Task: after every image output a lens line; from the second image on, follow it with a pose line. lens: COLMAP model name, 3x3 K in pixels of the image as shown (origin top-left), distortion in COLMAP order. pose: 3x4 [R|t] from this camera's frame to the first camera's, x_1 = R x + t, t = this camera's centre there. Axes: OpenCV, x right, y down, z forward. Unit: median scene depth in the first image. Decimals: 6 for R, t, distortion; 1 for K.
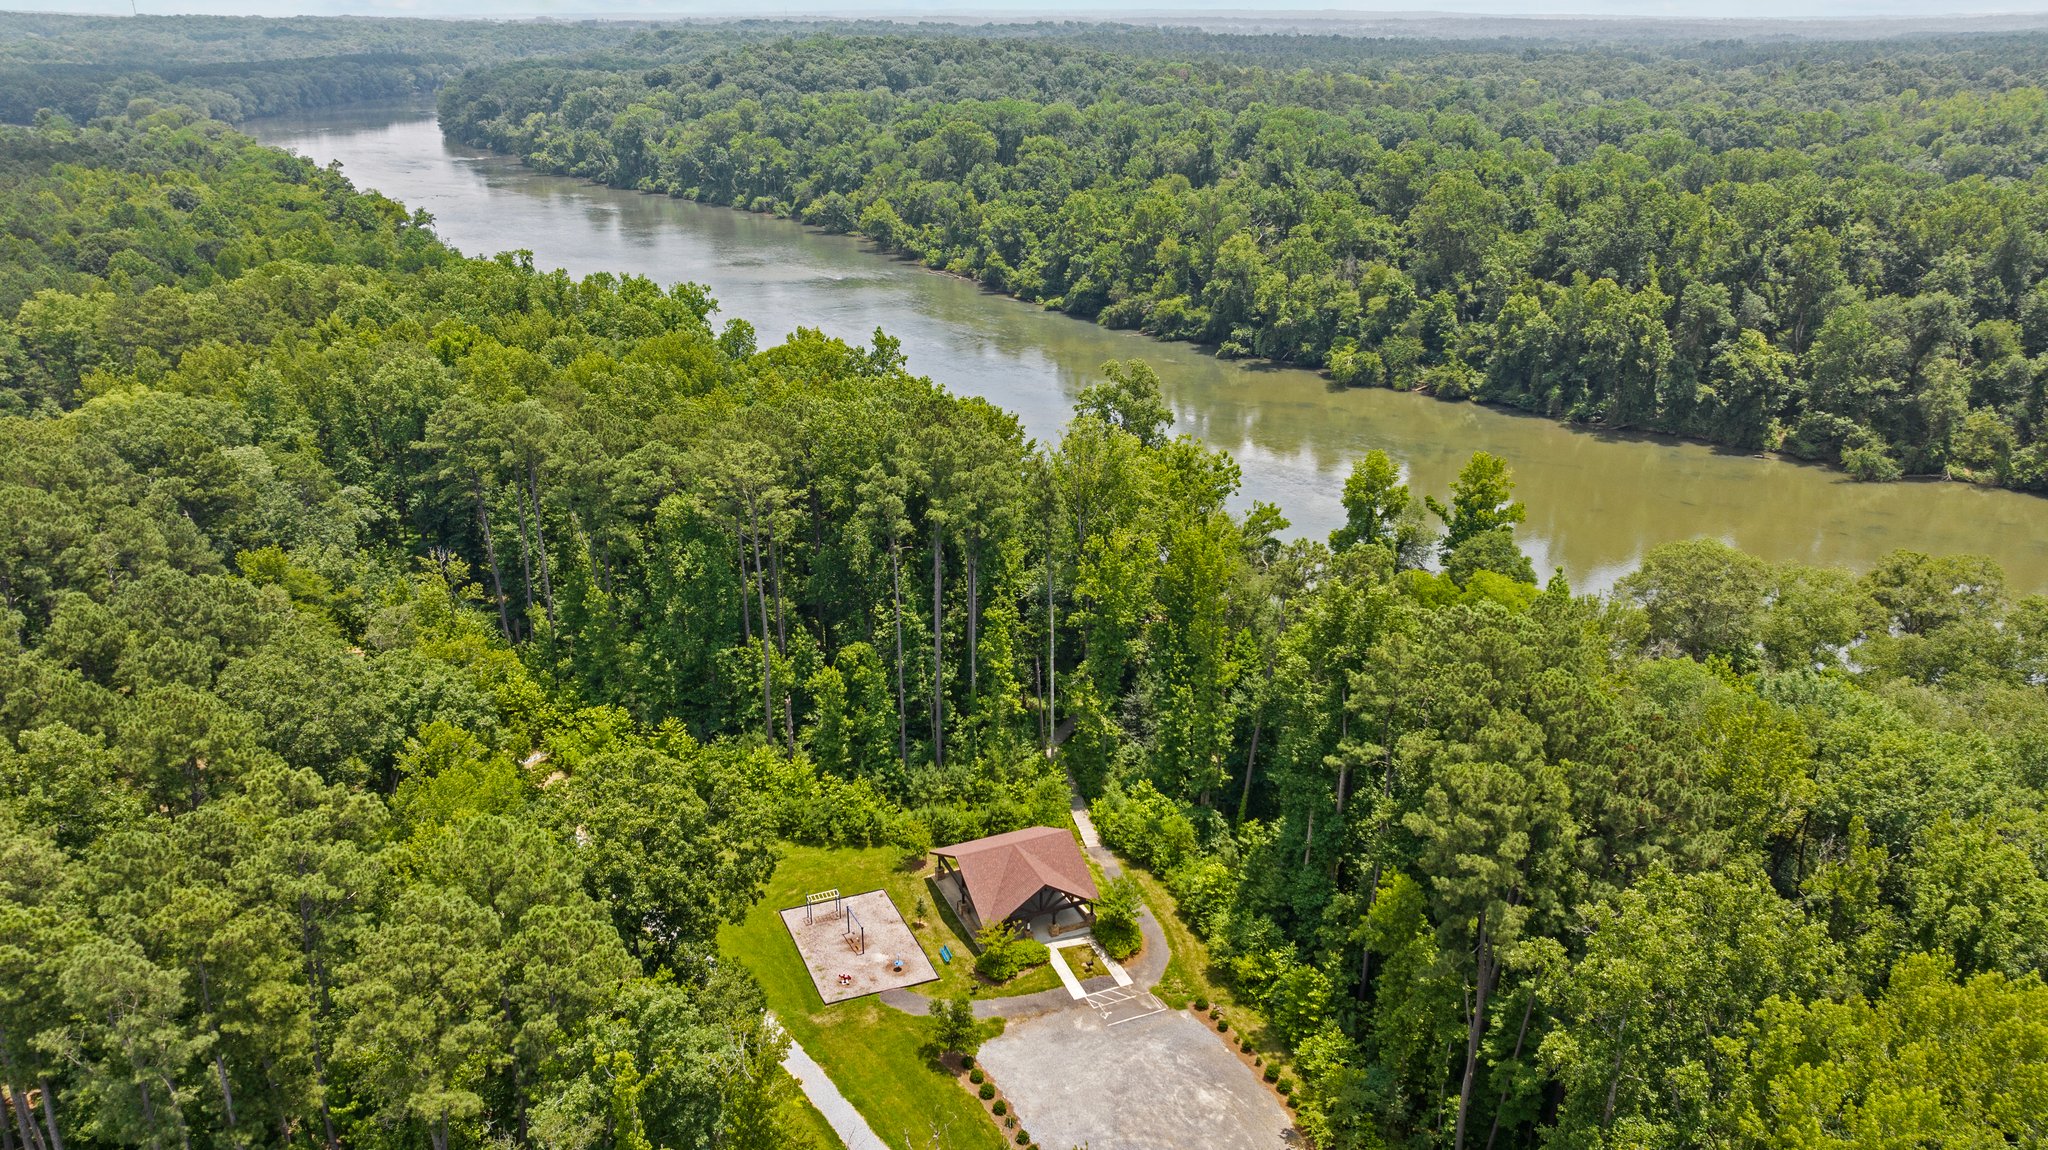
lens RADIAL K [[1442.7, 0, 1024.0], [0, 1442.7, 575.0], [0, 0, 1]] dist [-0.013248, -0.006994]
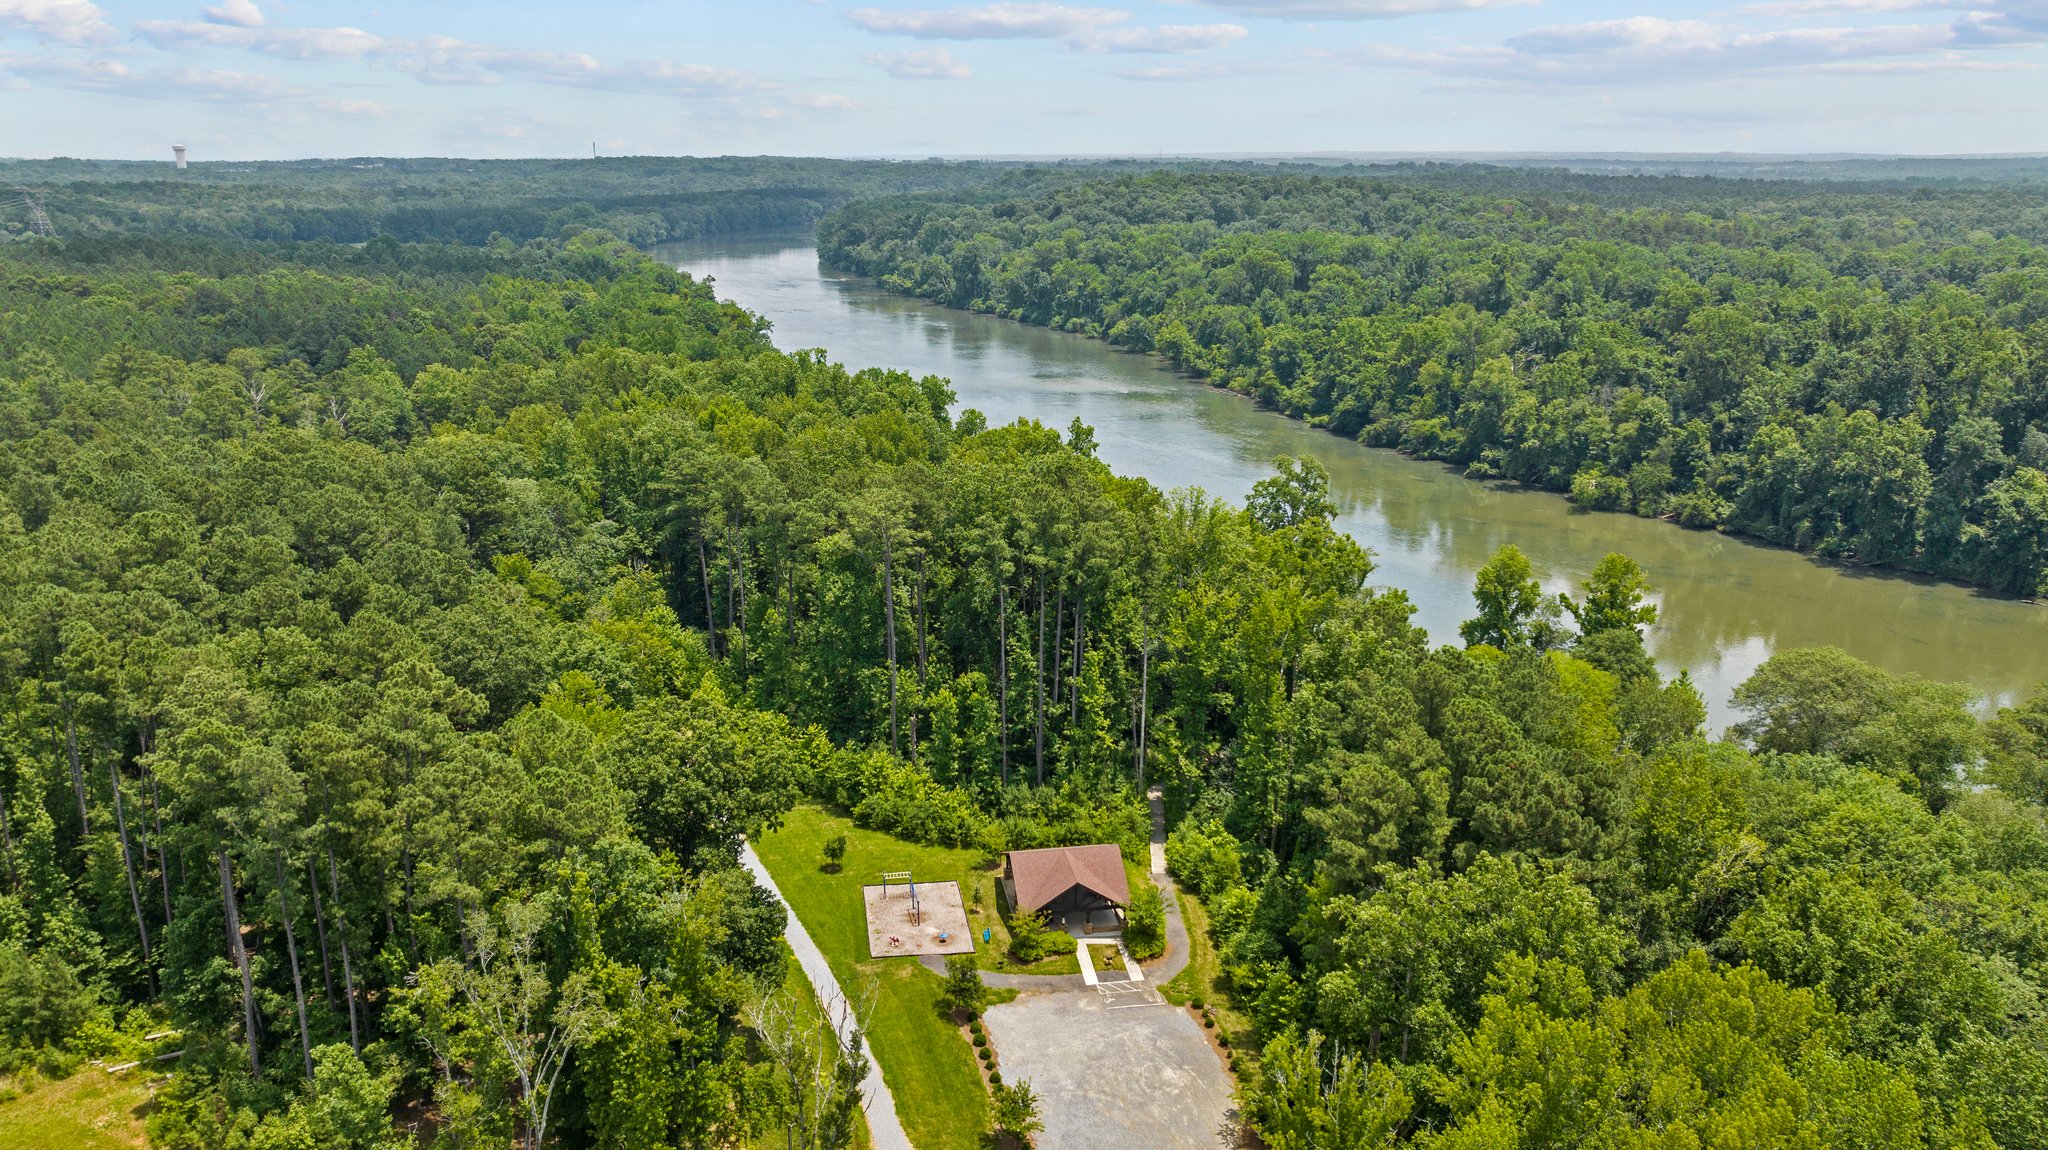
lens RADIAL K [[1442.7, 0, 1024.0], [0, 1442.7, 575.0], [0, 0, 1]] dist [-0.013248, -0.006994]
pose [[0.969526, 0.066350, -0.235833, 0.097687], [-0.087051, 0.993109, -0.078468, 0.029738], [0.229001, 0.096606, 0.968620, -0.053511]]
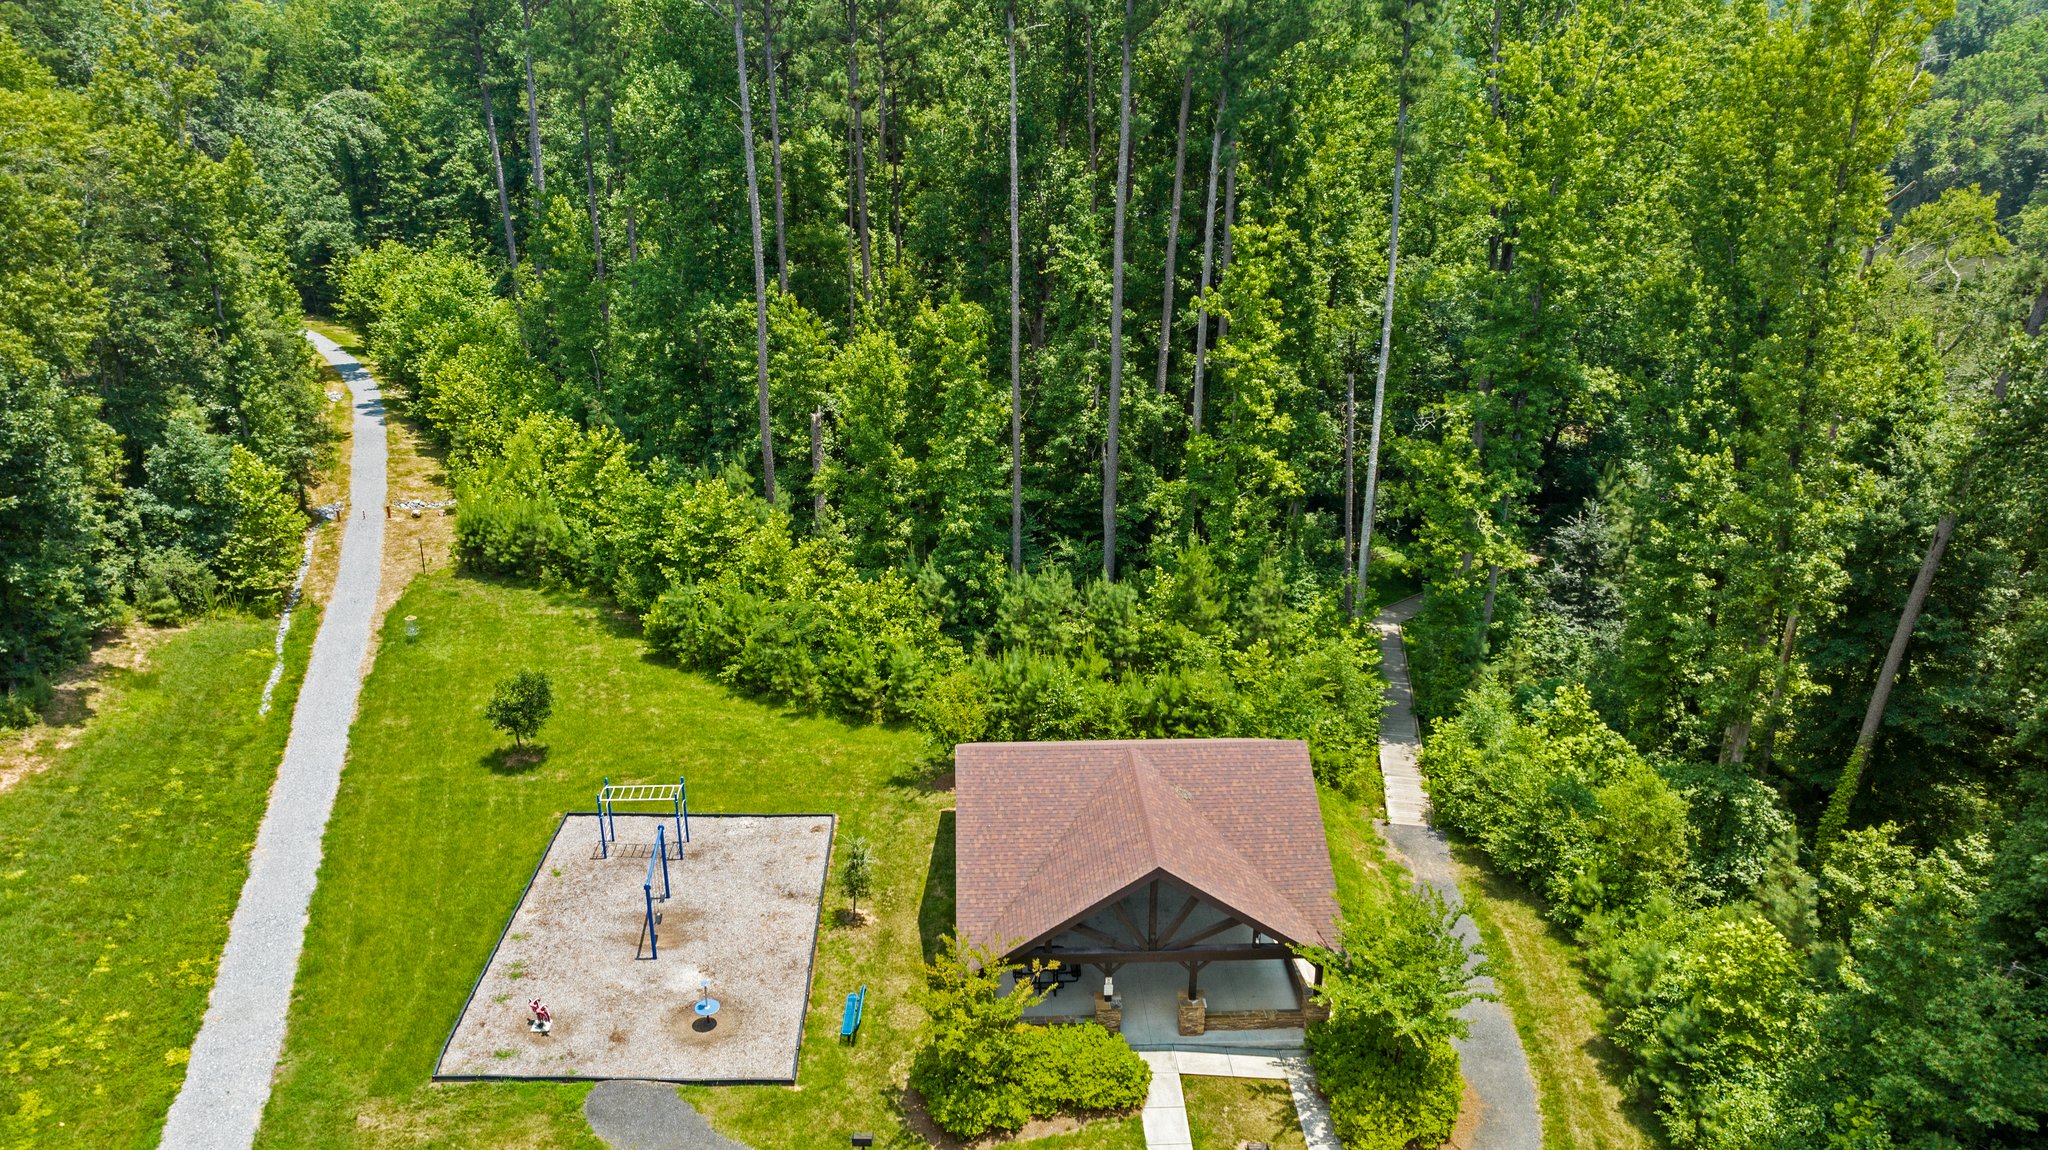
lens RADIAL K [[1442.7, 0, 1024.0], [0, 1442.7, 575.0], [0, 0, 1]] dist [-0.013248, -0.006994]
pose [[0.934125, 0.129051, -0.332800, 0.036870], [-0.132089, 0.991145, 0.013583, 0.065611], [0.331606, 0.031271, 0.942900, 0.300539]]
